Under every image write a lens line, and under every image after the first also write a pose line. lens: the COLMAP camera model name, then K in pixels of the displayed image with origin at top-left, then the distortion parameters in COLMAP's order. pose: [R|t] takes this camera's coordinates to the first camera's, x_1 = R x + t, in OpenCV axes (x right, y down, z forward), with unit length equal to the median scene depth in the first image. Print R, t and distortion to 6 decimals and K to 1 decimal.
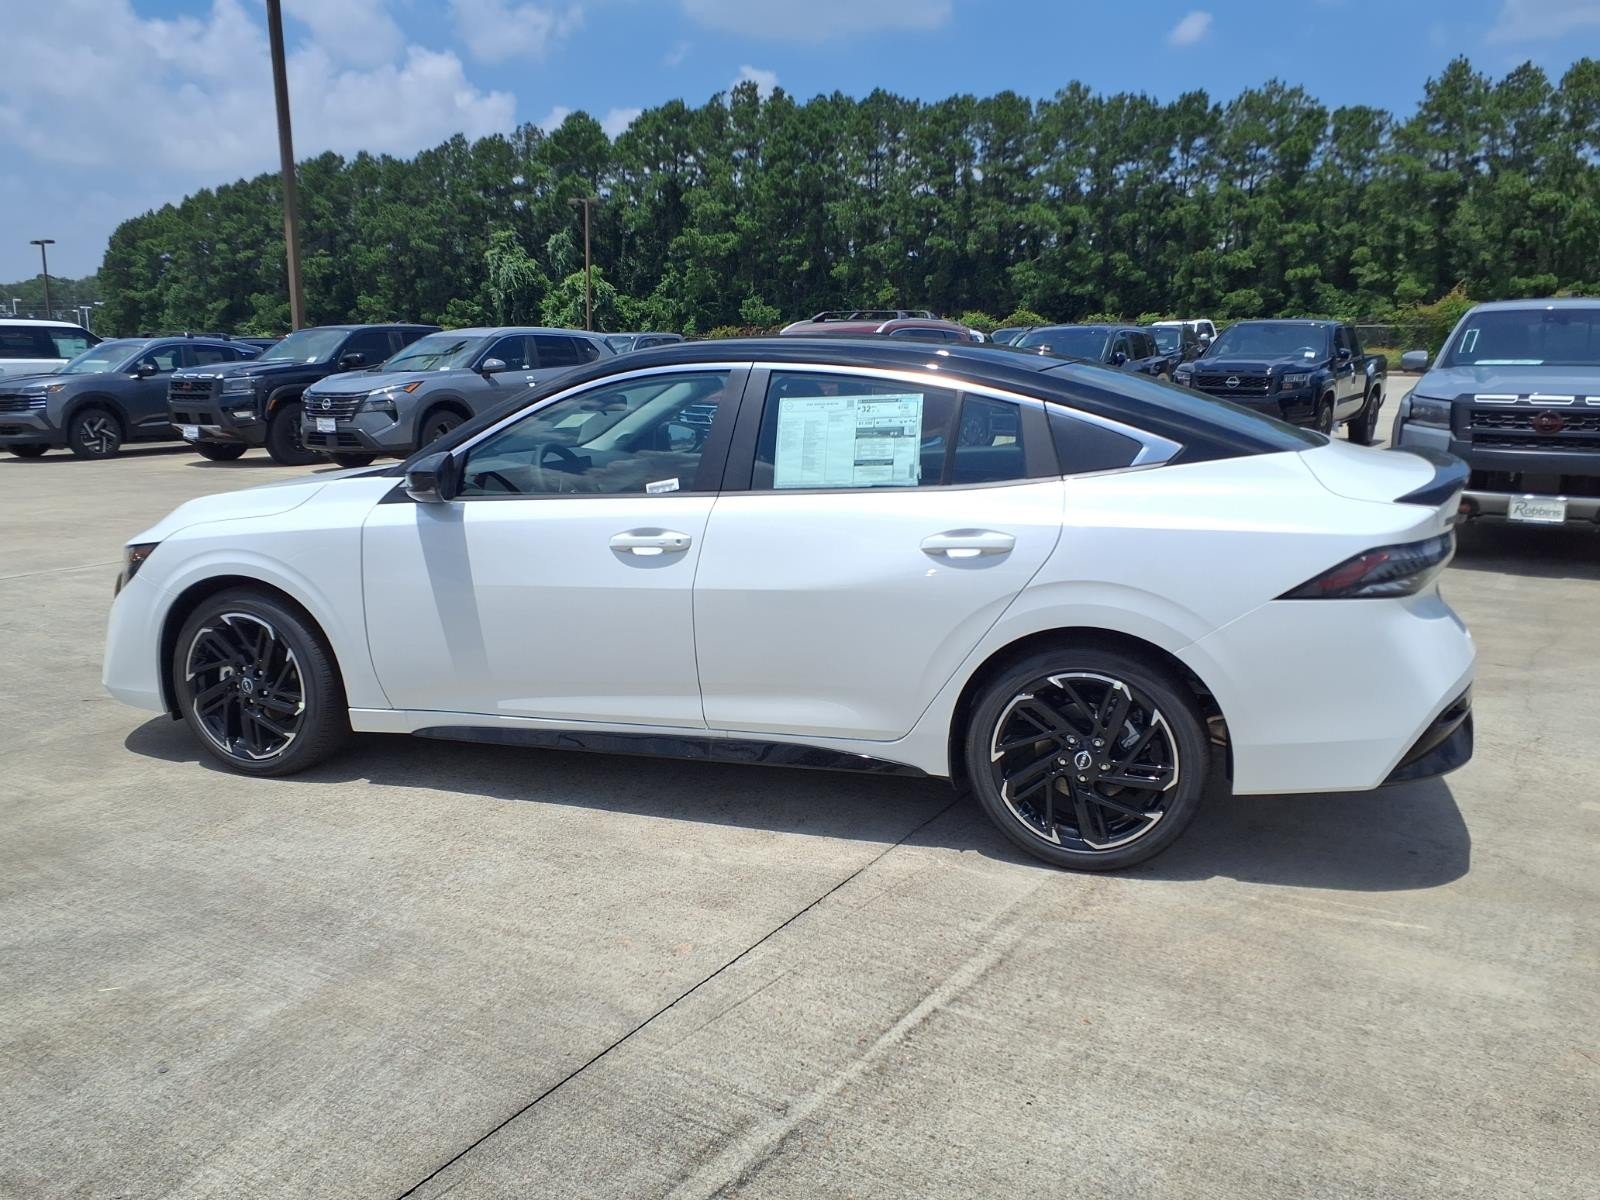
lens RADIAL K [[1288.3, 0, 789.4], [0, 1288.3, 607.3], [0, 0, 1]] dist [0.047545, -0.052020]
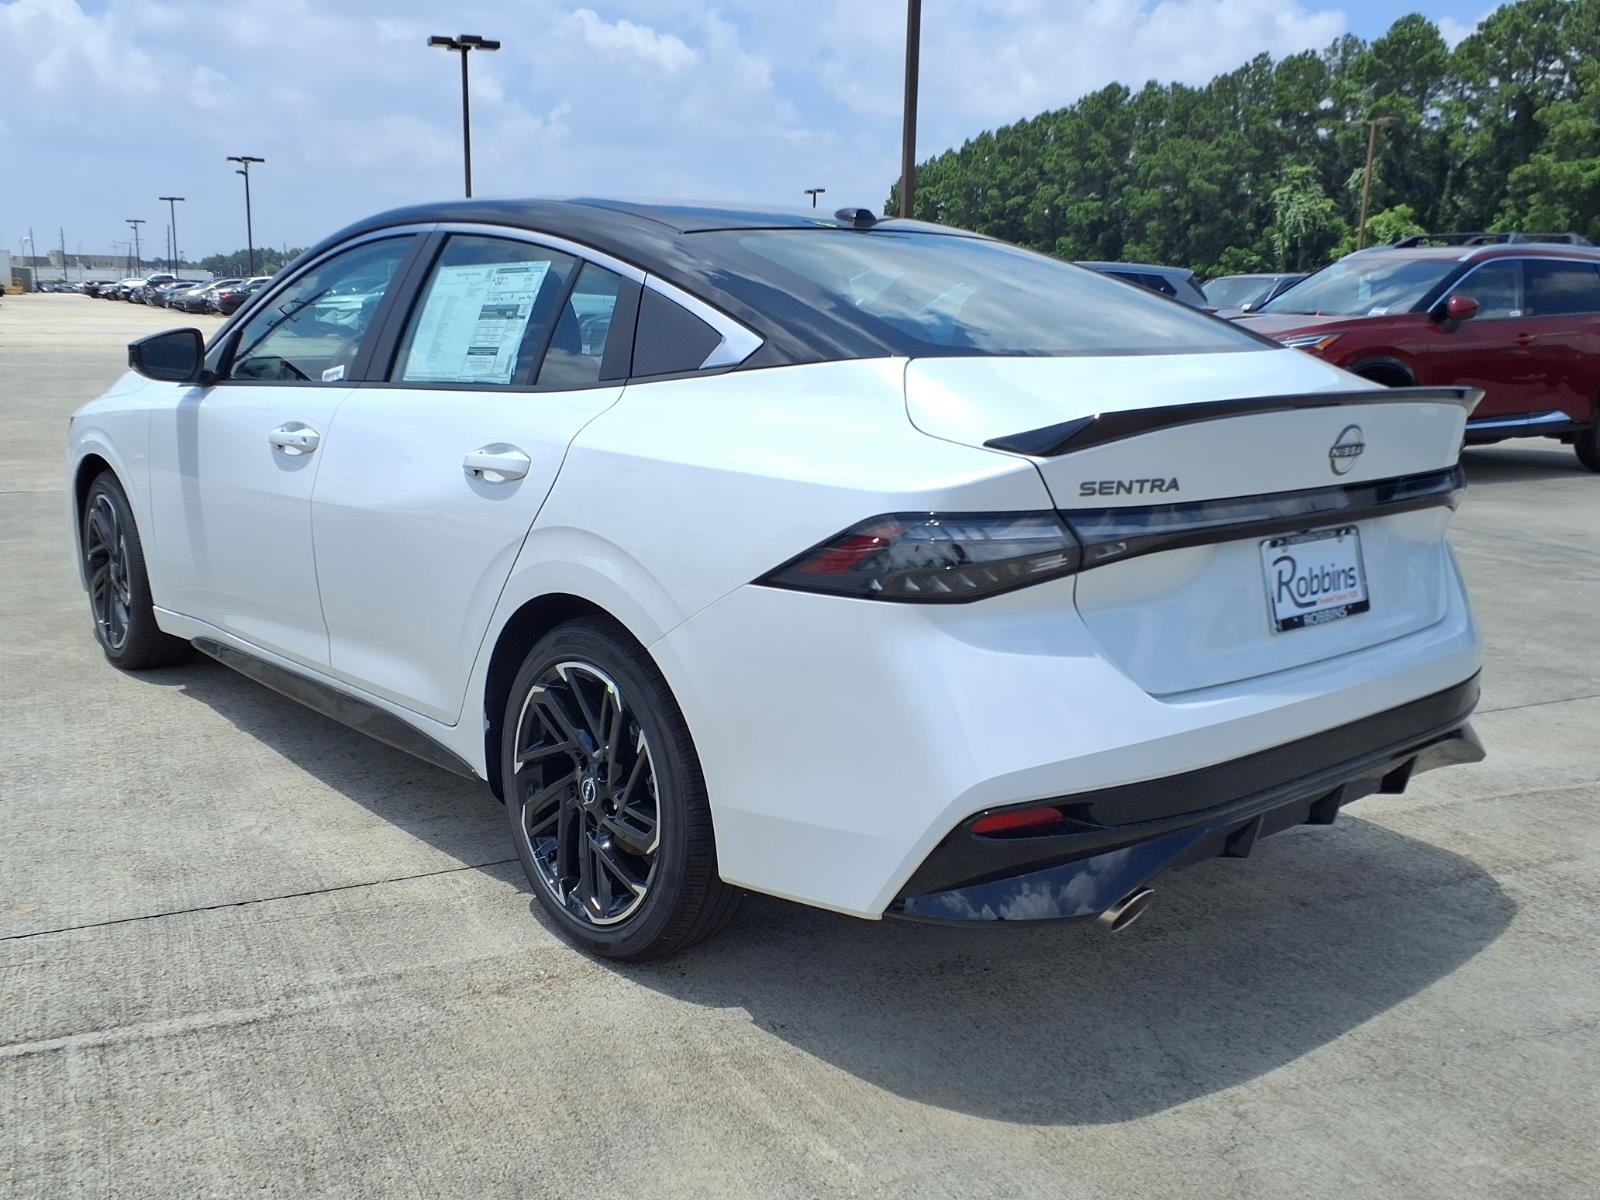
lens RADIAL K [[1494.5, 0, 807.8], [0, 1494.5, 605.6], [0, 0, 1]] dist [0.020717, 0.000000]
pose [[0.856111, 0.123617, -0.501790, 0.702519], [-0.124529, 0.991705, 0.031846, -0.018229], [0.501564, 0.035224, 0.864403, 0.364730]]
